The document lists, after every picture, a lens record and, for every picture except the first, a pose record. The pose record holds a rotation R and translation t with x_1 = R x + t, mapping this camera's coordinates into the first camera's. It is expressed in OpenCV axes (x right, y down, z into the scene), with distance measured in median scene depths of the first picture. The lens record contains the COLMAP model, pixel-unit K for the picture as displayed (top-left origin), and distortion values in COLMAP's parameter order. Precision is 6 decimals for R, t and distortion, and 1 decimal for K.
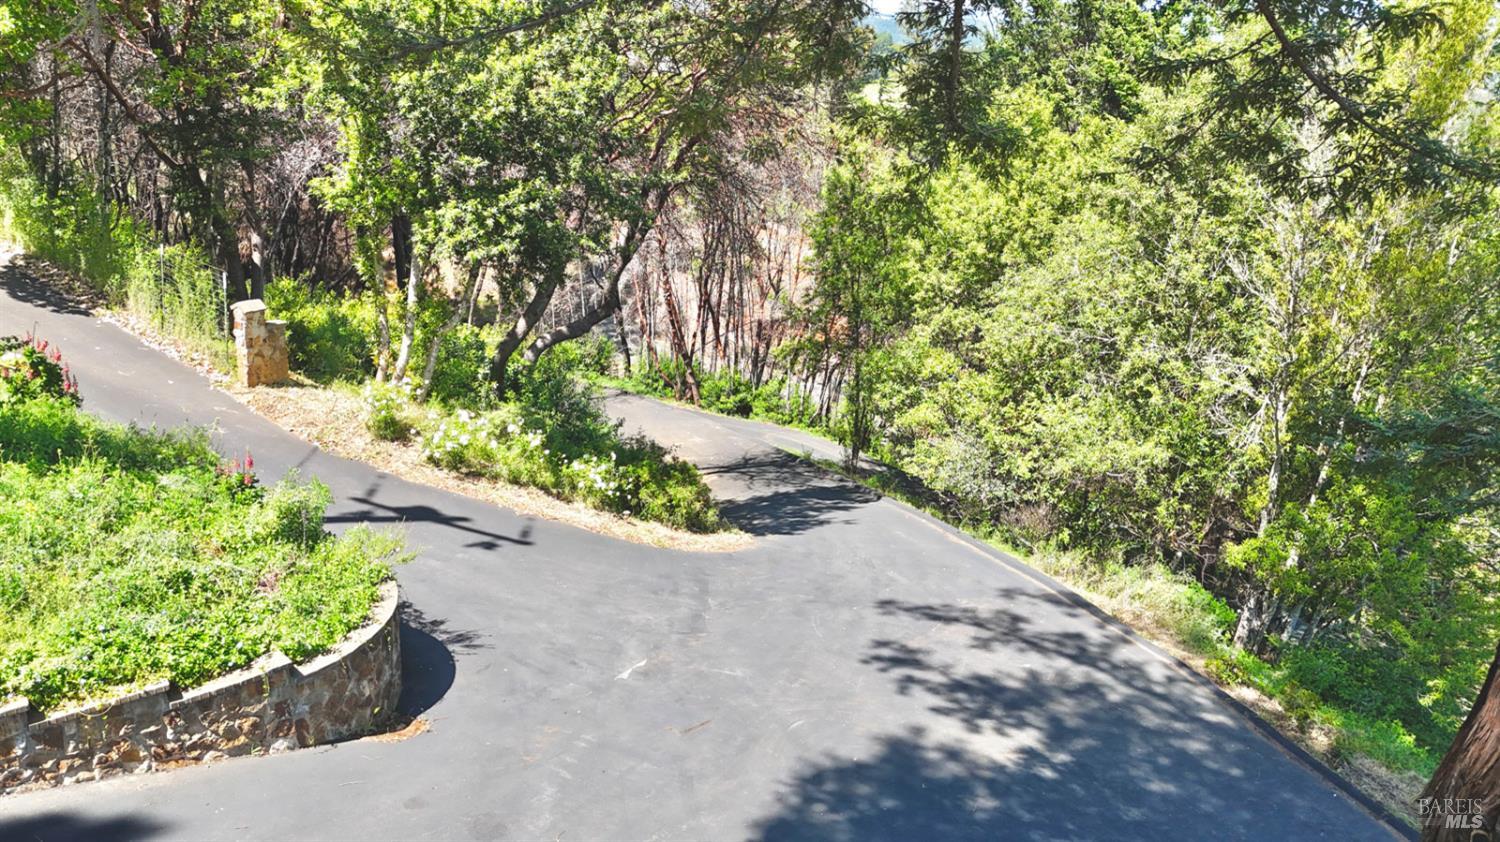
lens RADIAL K [[1089.9, 0, 750.0], [0, 1089.9, 421.0], [0, 0, 1]] dist [0.086730, -0.085946]
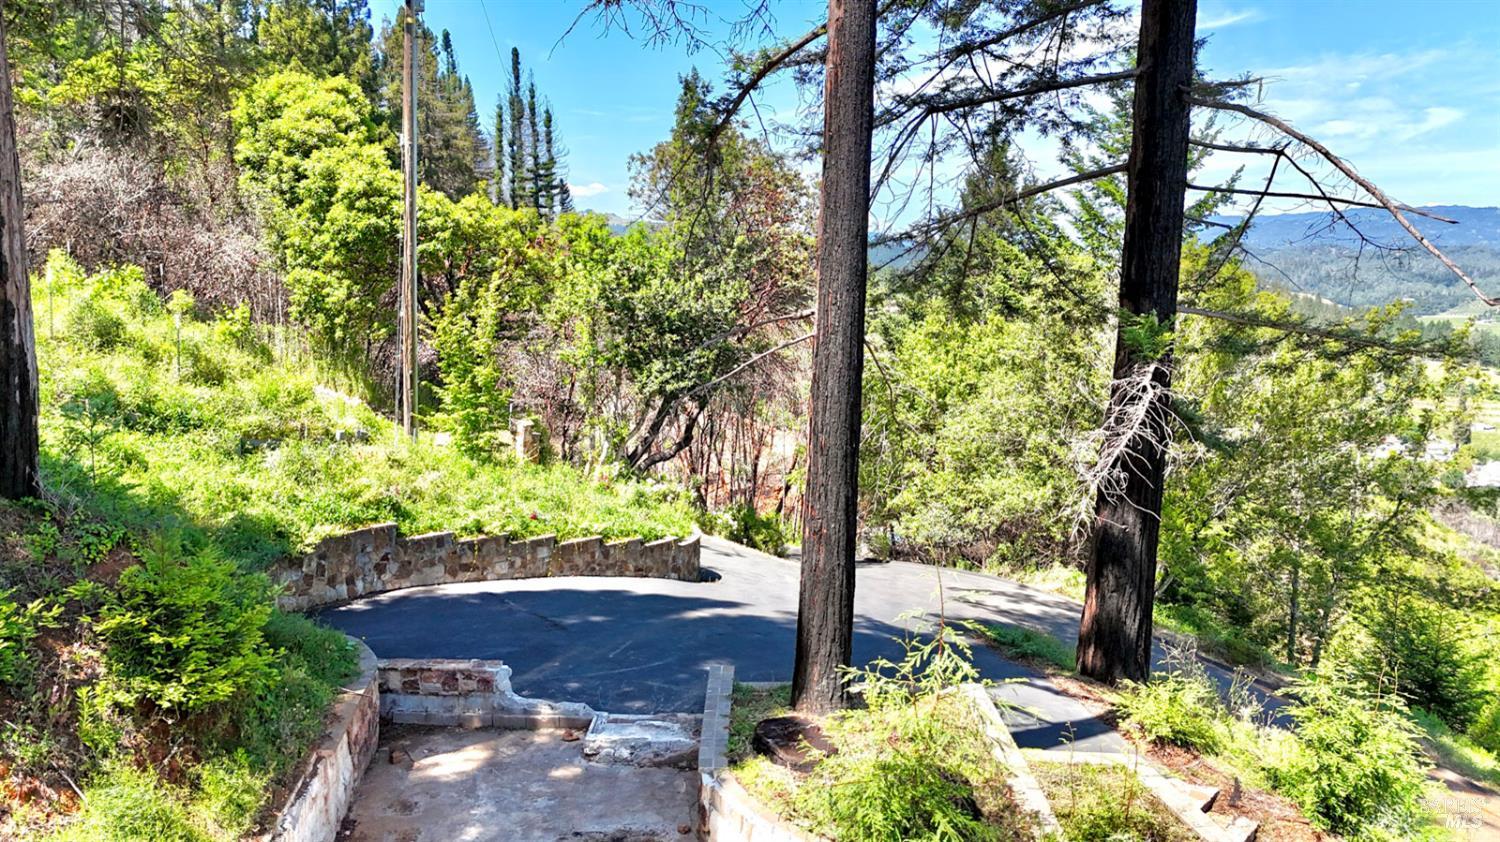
lens RADIAL K [[1089.9, 0, 750.0], [0, 1089.9, 421.0], [0, 0, 1]] dist [0.086730, -0.085946]
pose [[0.996570, -0.016218, 0.081144, -0.236066], [0.031178, 0.981931, -0.186656, 0.214342], [-0.076651, 0.188545, 0.979069, -0.672541]]
